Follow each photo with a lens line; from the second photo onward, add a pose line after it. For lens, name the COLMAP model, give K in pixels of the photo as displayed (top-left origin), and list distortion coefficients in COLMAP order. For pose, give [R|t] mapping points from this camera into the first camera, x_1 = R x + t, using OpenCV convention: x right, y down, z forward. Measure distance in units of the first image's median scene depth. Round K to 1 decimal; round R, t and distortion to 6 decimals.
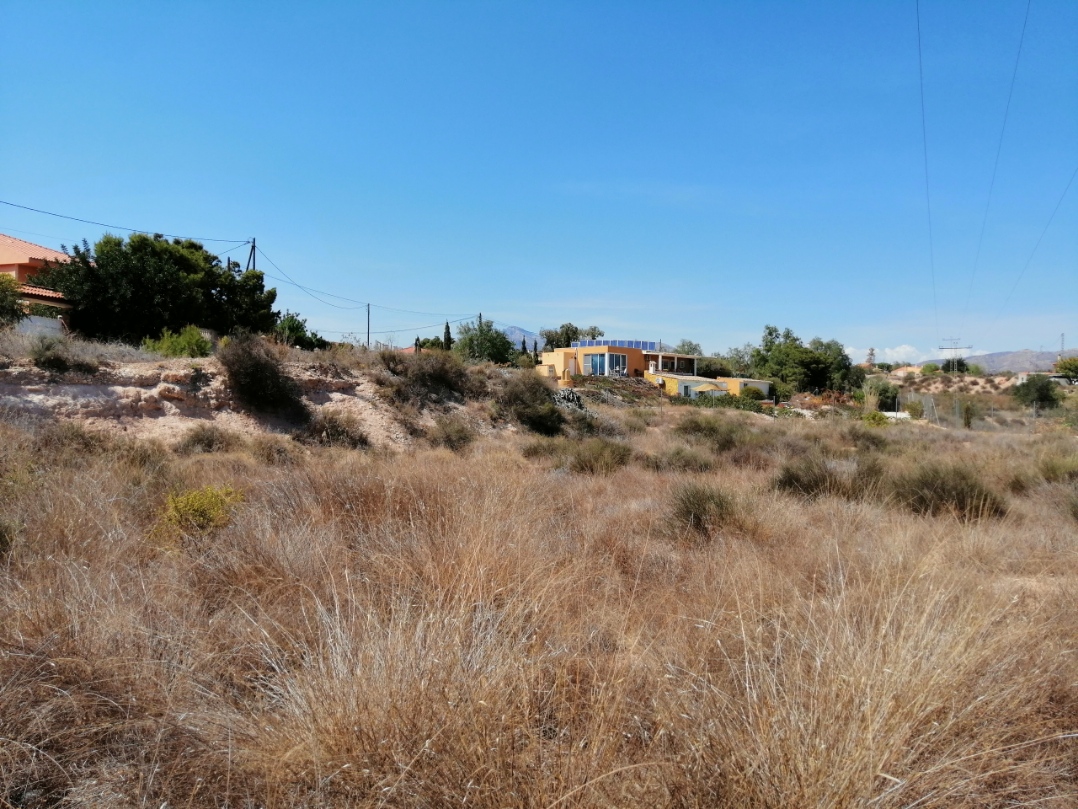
lens RADIAL K [[818.3, 0, 532.7], [0, 818.3, 409.0], [0, 0, 1]] dist [-0.010918, 0.013610]
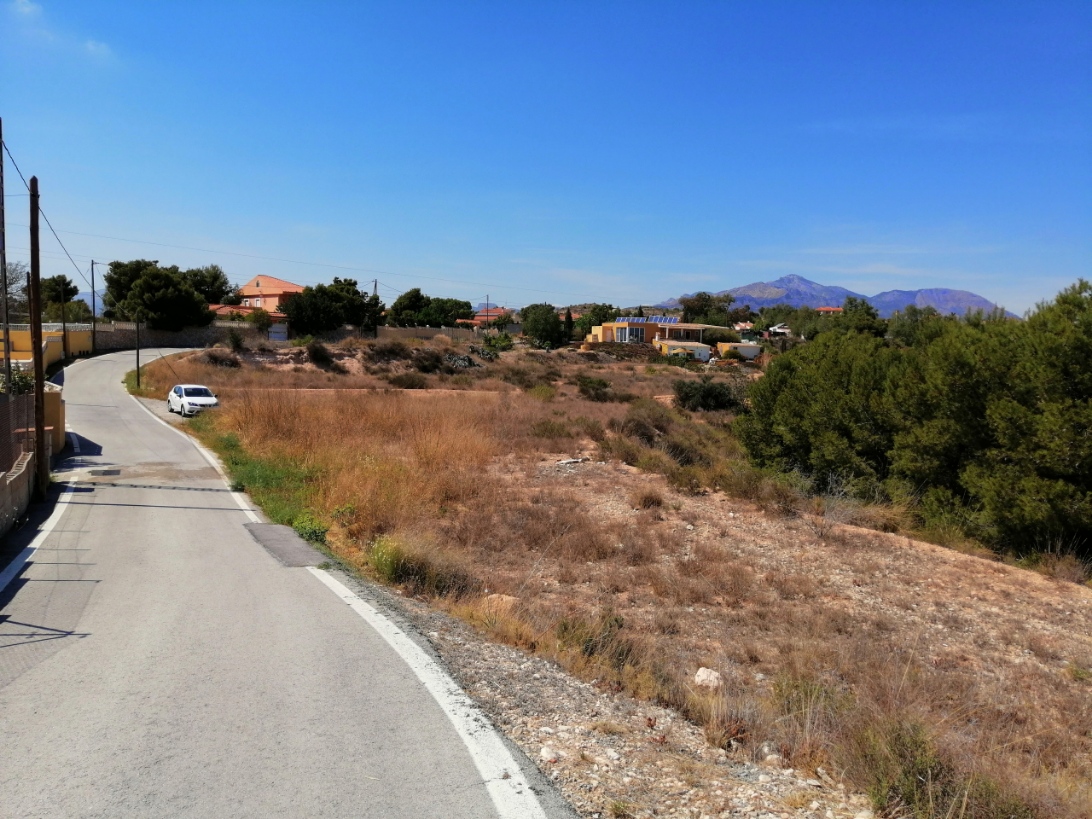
lens RADIAL K [[828.9, 0, 541.8], [0, 828.9, 411.1], [0, 0, 1]] dist [-0.010918, 0.013610]
pose [[0.949319, 0.032689, -0.312611, 0.927068], [-0.013827, 0.997958, 0.062366, -0.013447], [0.314011, -0.054882, 0.947832, -1.128431]]
